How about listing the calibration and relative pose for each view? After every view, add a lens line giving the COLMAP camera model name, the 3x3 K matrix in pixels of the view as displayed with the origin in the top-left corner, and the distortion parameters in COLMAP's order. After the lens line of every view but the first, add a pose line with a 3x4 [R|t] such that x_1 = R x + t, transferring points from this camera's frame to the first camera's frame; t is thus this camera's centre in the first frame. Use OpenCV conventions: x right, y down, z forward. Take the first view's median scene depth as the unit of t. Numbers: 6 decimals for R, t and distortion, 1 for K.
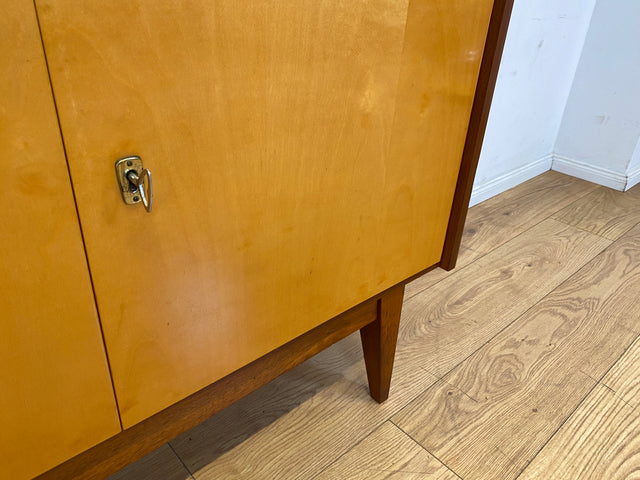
lens RADIAL K [[489.9, 0, 314.9], [0, 489.9, 242.9], [0, 0, 1]] dist [0.020250, -0.023670]
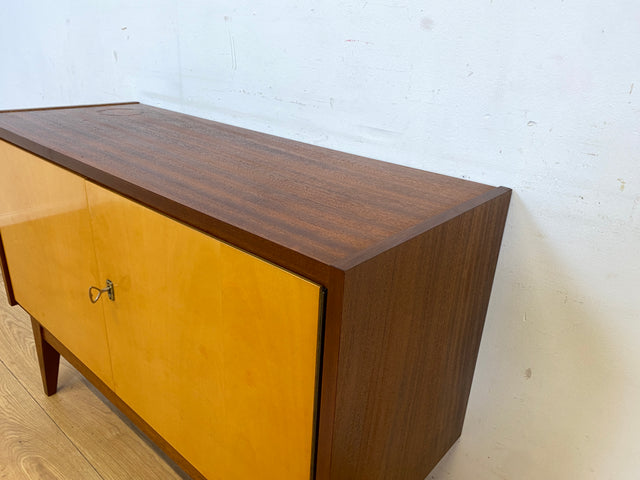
lens RADIAL K [[489.9, 0, 324.2], [0, 489.9, 238.6], [0, 0, 1]] dist [0.020250, -0.023670]
pose [[0.132101, 0.344142, -0.929578, 0.677927], [-0.525871, 0.819276, 0.228576, -0.516527], [0.840244, 0.458643, 0.289201, 0.400213]]
